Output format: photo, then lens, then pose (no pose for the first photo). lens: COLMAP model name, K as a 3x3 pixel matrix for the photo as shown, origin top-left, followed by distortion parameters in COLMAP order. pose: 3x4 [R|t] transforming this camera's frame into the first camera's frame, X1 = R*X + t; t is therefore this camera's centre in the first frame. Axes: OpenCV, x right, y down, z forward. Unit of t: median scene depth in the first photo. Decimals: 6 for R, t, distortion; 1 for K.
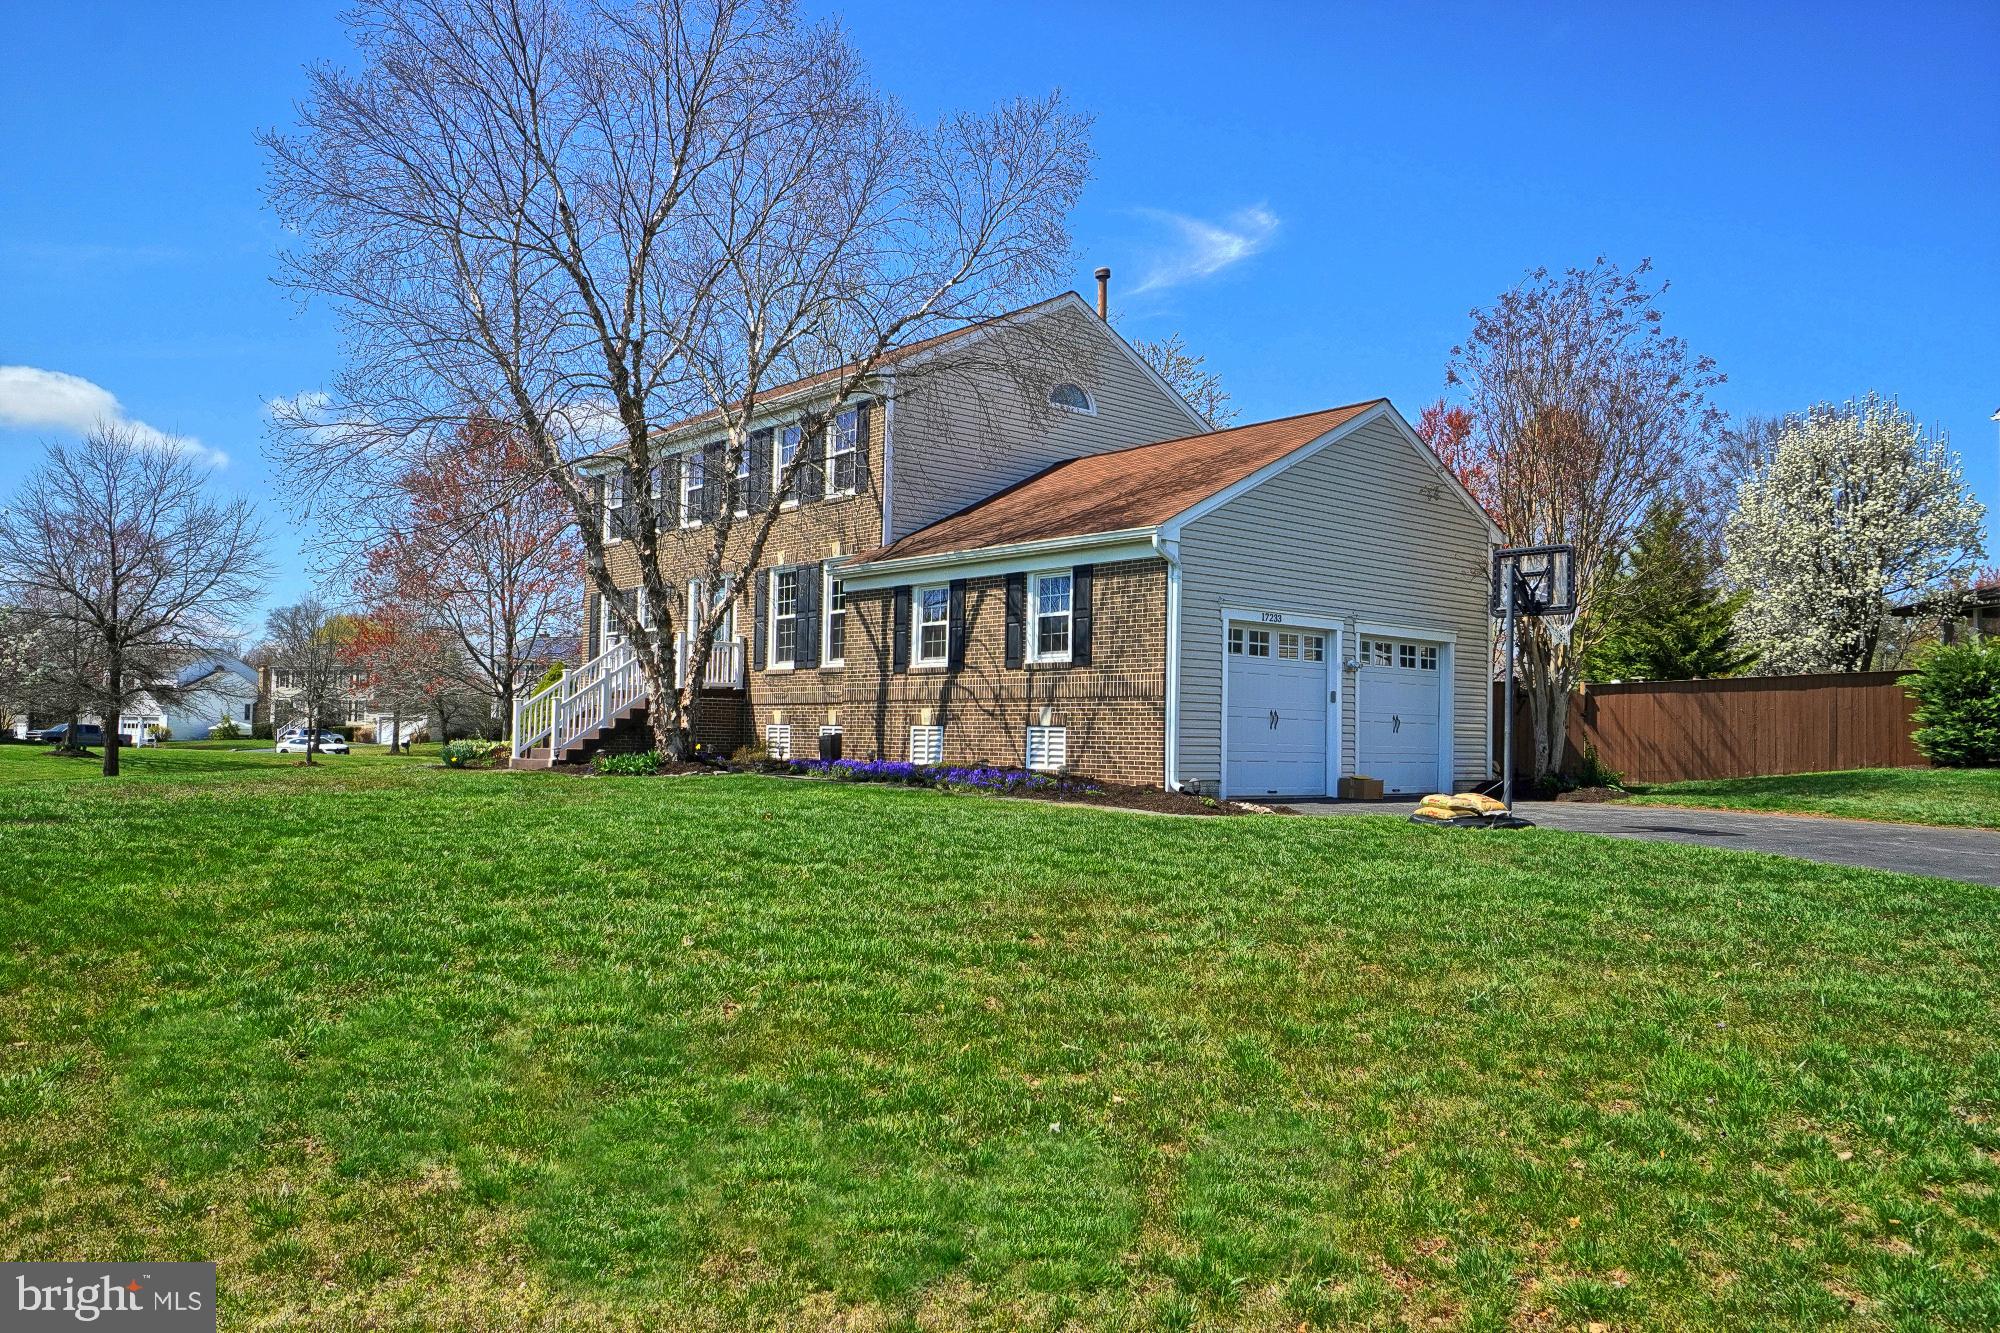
lens RADIAL K [[1491.4, 0, 1009.7], [0, 1491.4, 667.1], [0, 0, 1]] dist [0.031964, -0.003137]
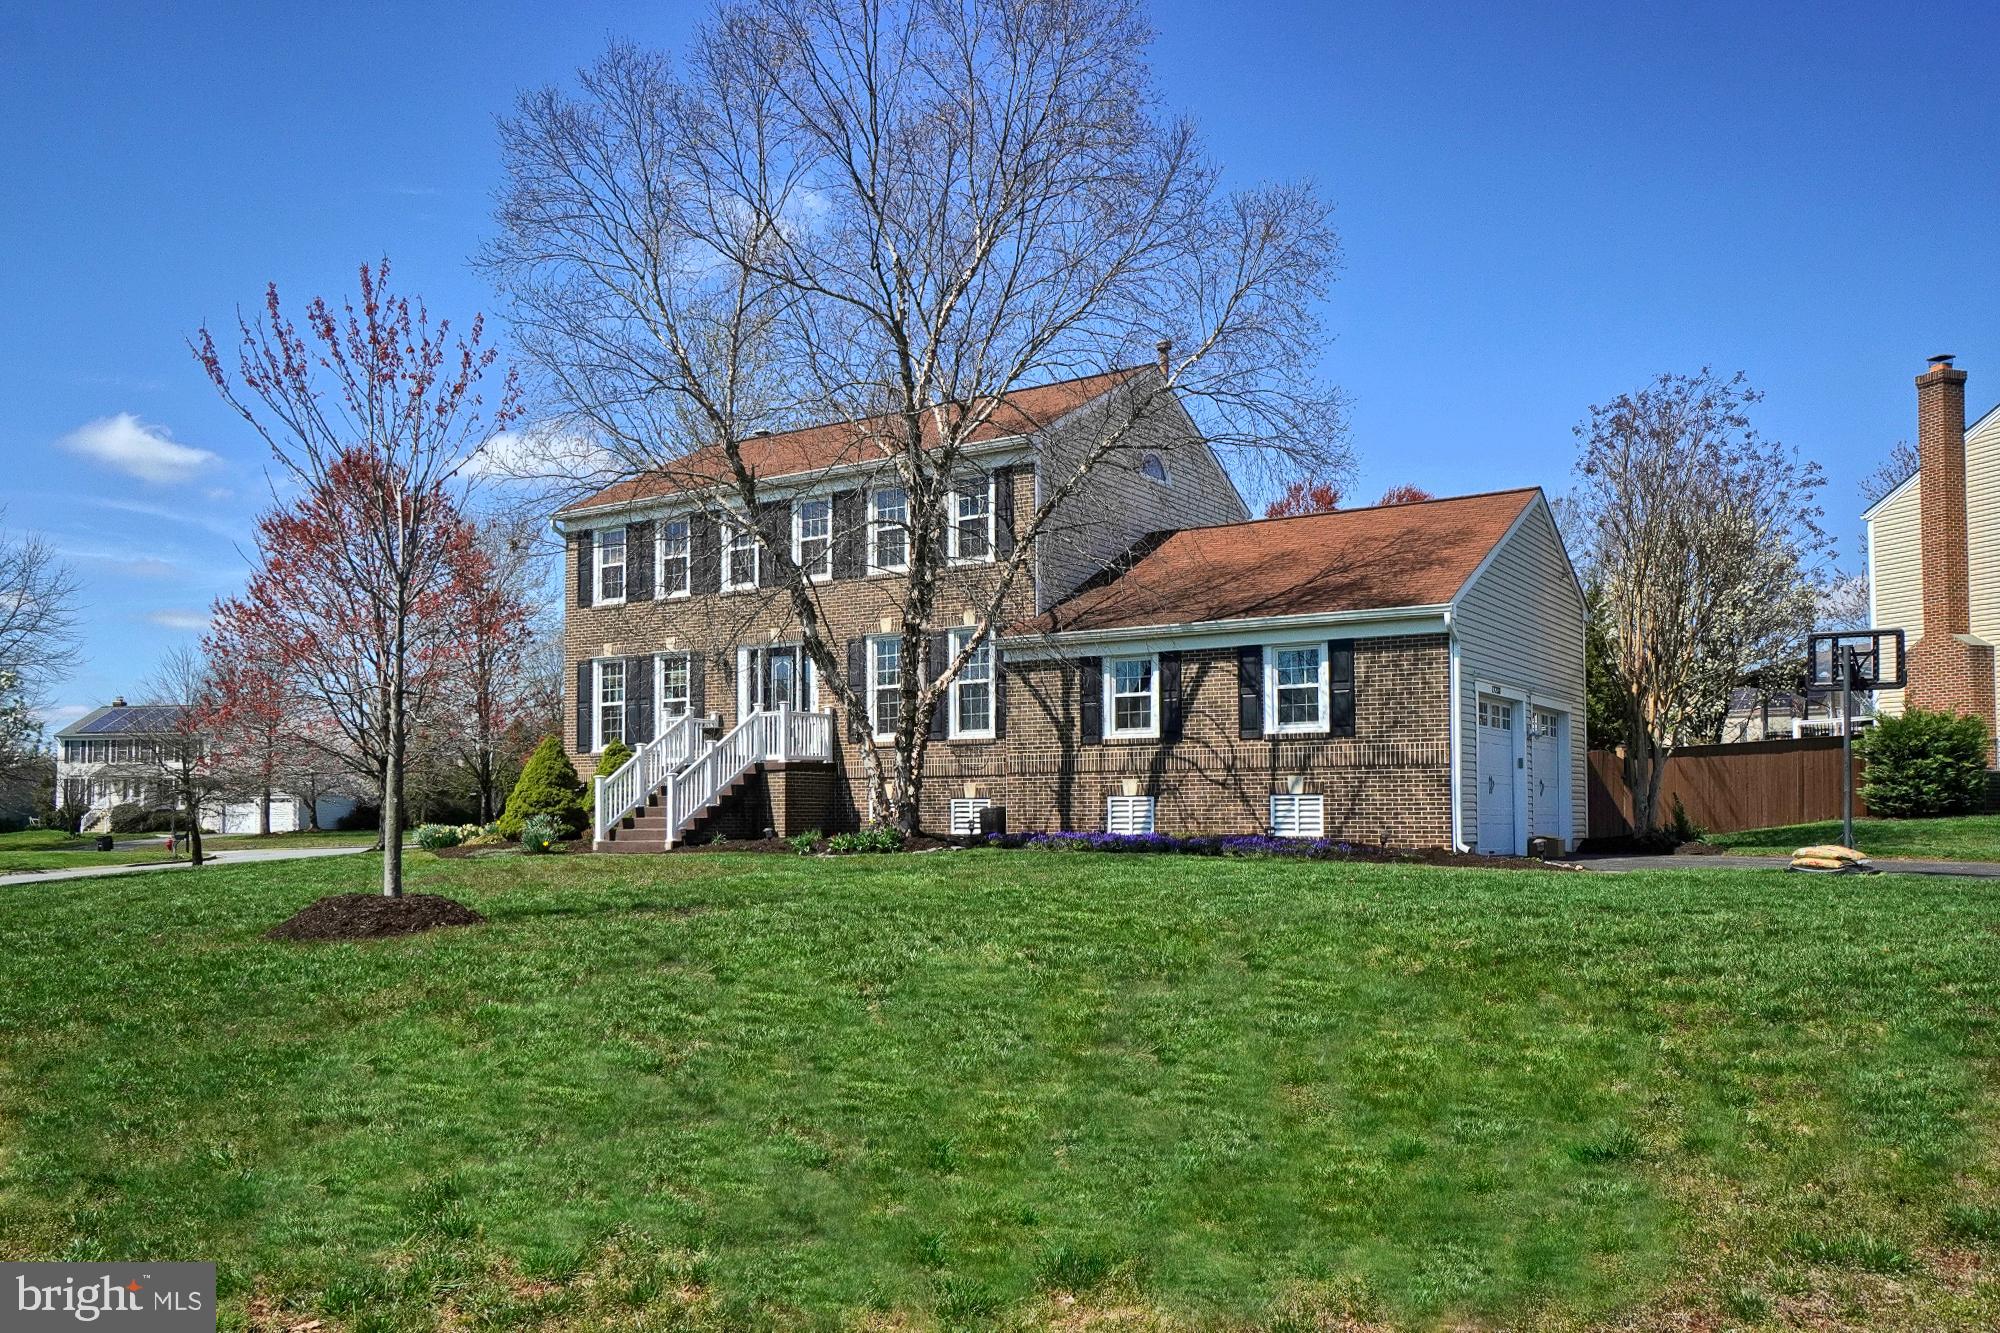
lens RADIAL K [[1580.0, 0, 989.7], [0, 1580.0, 773.5], [0, 0, 1]] dist [0.044257, -0.001945]
pose [[0.963300, -0.012556, 0.268134, -0.423927], [0.006123, 0.999673, 0.024814, -0.003242], [-0.268358, -0.022261, 0.963062, -0.001806]]
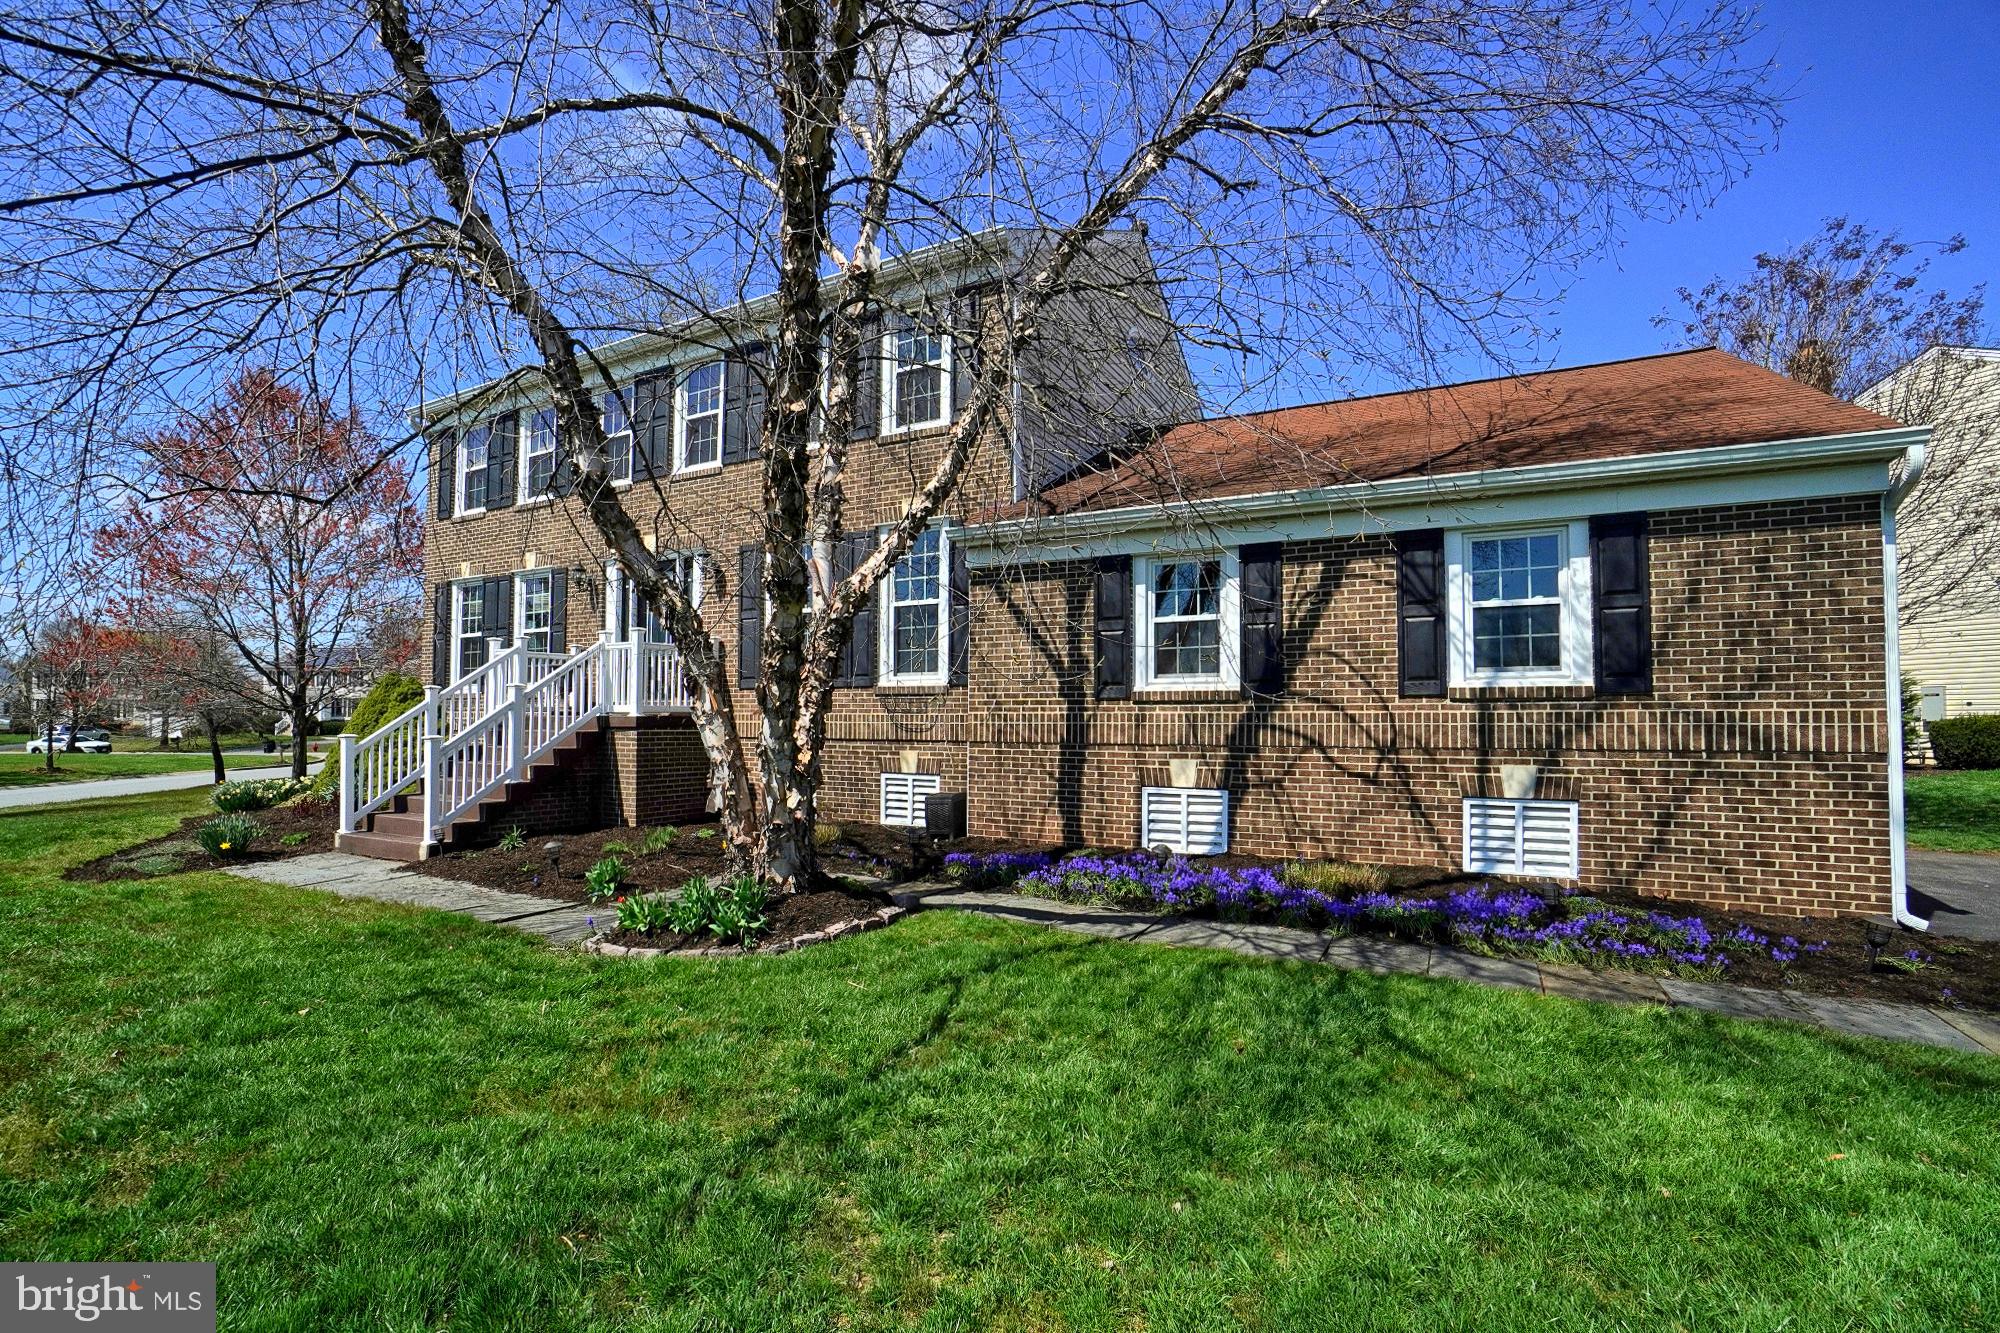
lens RADIAL K [[898.2, 0, 981.4], [0, 898.2, 701.4], [0, 0, 1]] dist [-0.032960, 0.007270]
pose [[0.937398, -0.001545, 0.348256, -0.251399], [-0.008470, 0.999593, 0.027233, -0.004826], [-0.348156, -0.028478, 0.937004, 0.678316]]
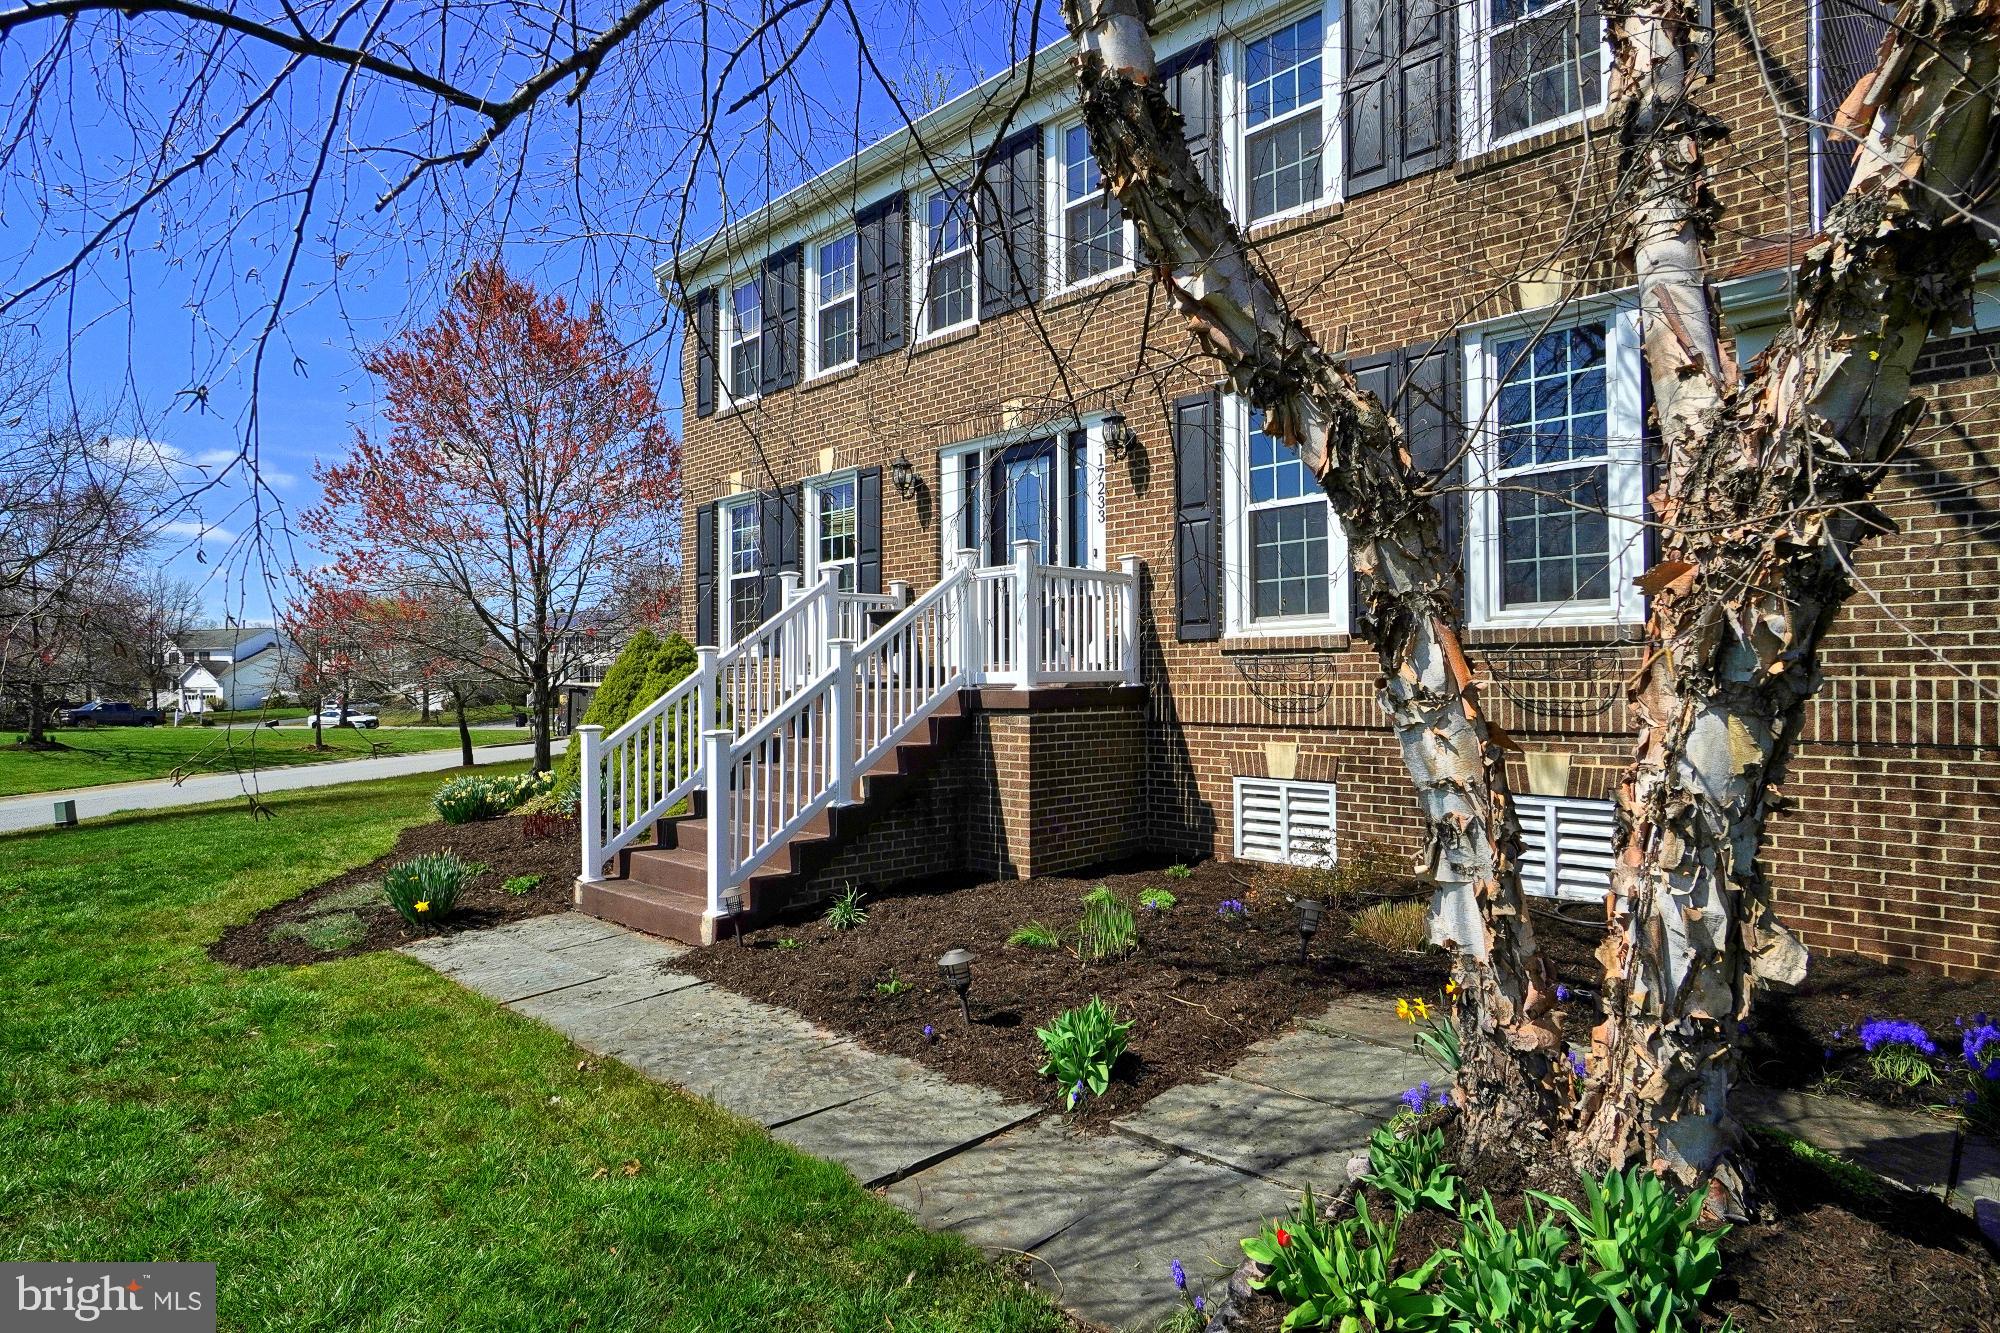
lens RADIAL K [[1062.3, 0, 1002.3], [0, 1062.3, 673.3], [0, 0, 1]] dist [-0.020959, -0.002385]
pose [[0.994910, -0.019305, 0.098903, -0.295751], [0.015542, 0.999131, 0.038679, -0.000942], [-0.099563, -0.036945, 0.994345, 0.850271]]
